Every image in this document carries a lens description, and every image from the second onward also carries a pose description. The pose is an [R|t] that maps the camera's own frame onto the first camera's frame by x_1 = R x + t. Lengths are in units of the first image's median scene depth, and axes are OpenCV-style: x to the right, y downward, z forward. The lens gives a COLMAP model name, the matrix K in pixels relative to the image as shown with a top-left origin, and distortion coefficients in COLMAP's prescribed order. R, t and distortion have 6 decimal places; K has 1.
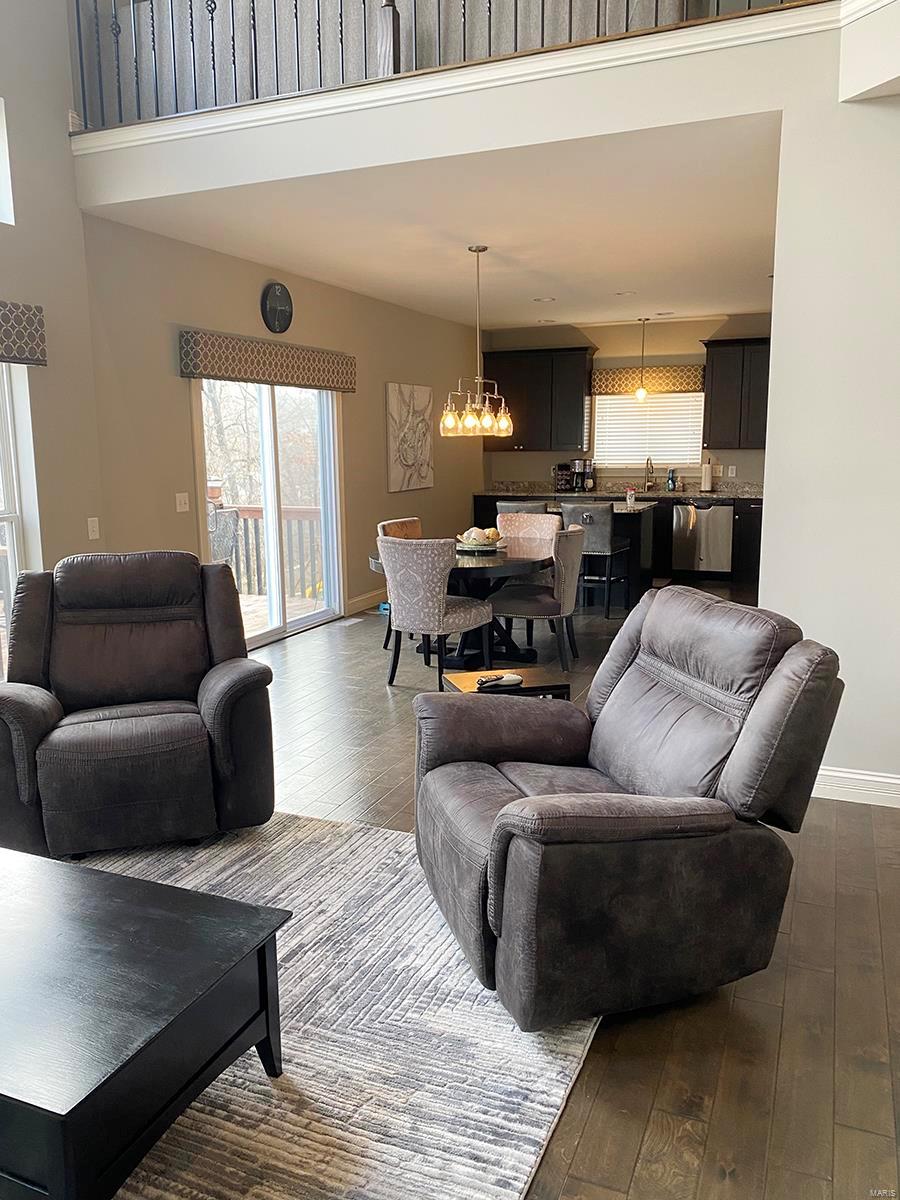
lens RADIAL K [[910.5, 0, 430.7], [0, 910.5, 586.5], [0, 0, 1]] dist [0.038597, -0.060560]
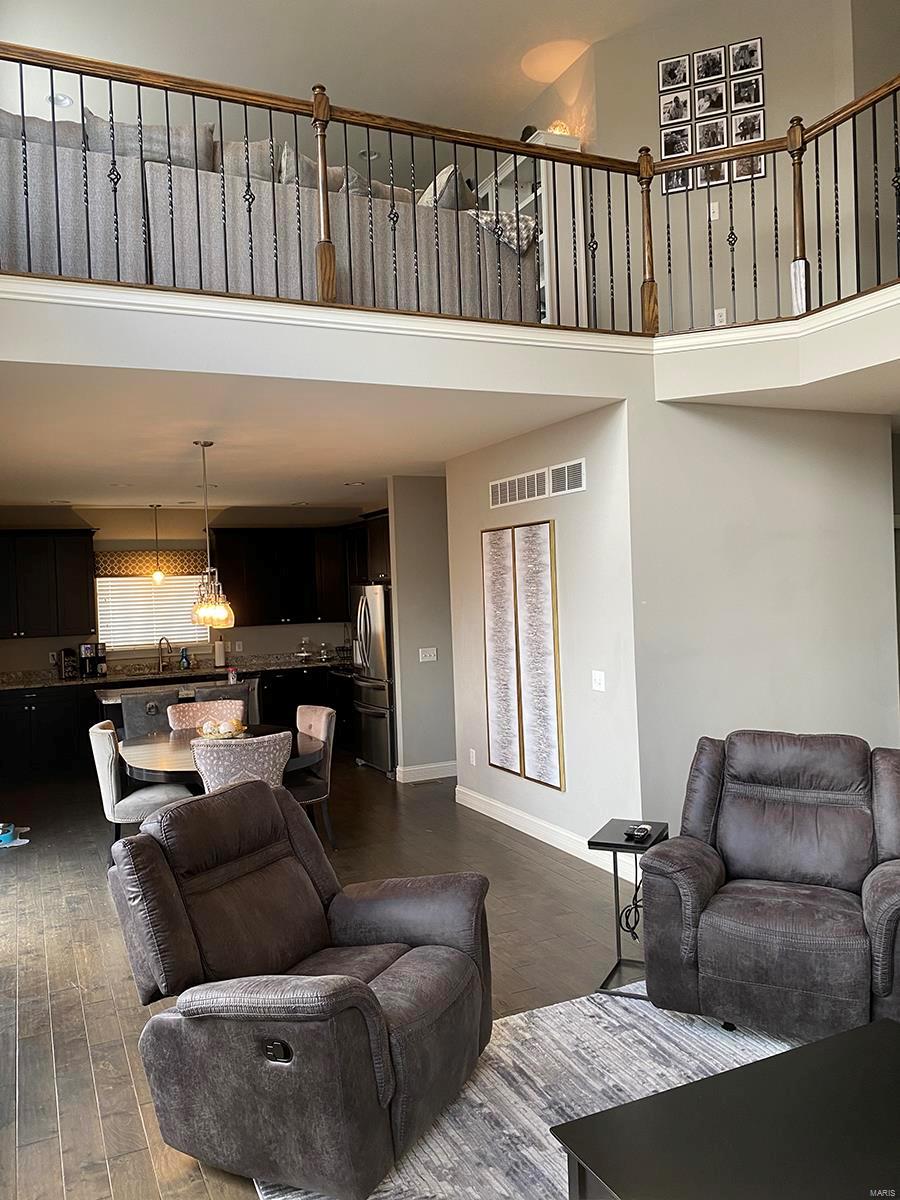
lens RADIAL K [[910.5, 0, 441.3], [0, 910.5, 577.7], [0, 0, 1]] dist [0.038597, -0.060560]
pose [[0.687052, -0.006785, 0.726577, -0.526463], [0.147409, 0.980464, -0.130234, -0.056432], [-0.711499, 0.196582, 0.674629, 0.169552]]
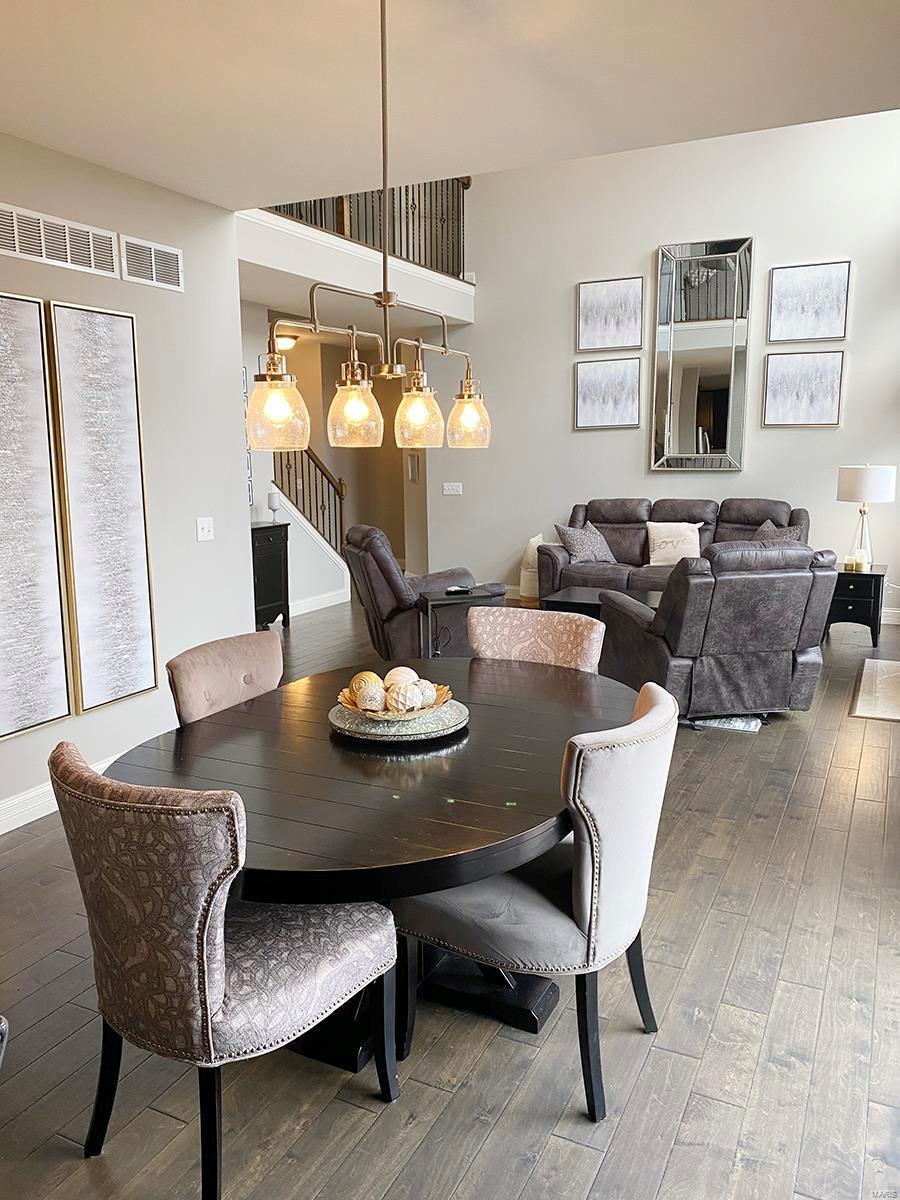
lens RADIAL K [[910.5, 0, 447.0], [0, 910.5, 601.5], [0, 0, 1]] dist [0.038597, -0.060560]
pose [[-0.999077, 0.015436, 0.040076, 0.022439], [0.027579, 0.945930, 0.323197, -0.246030], [-0.032920, 0.324004, -0.945483, 1.493873]]
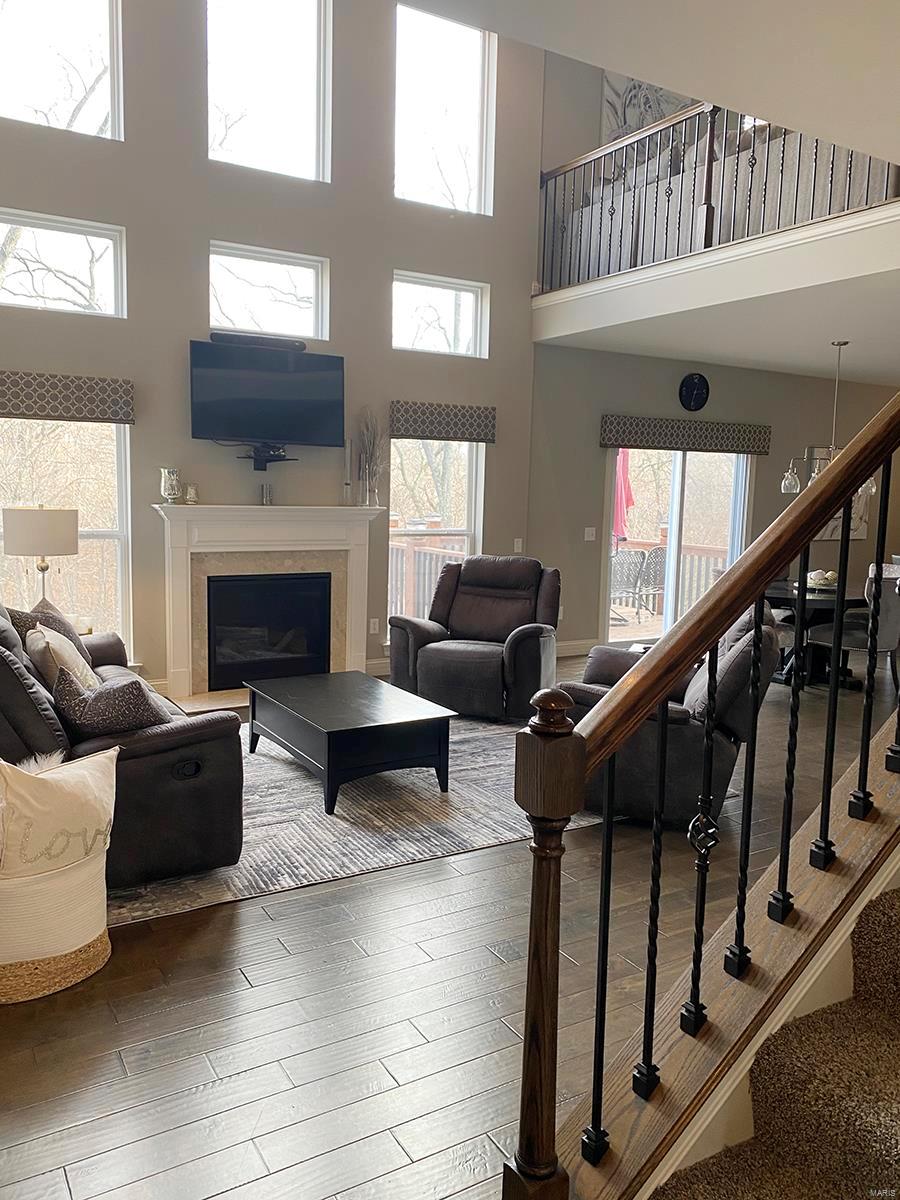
lens RADIAL K [[910.5, 0, 458.0], [0, 910.5, 594.8], [0, 0, 1]] dist [0.038597, -0.060560]
pose [[0.813199, 0.100887, -0.573175, 0.389297], [-0.124970, 0.992157, -0.002669, 0.032802], [0.568410, 0.073800, 0.819429, -0.281950]]
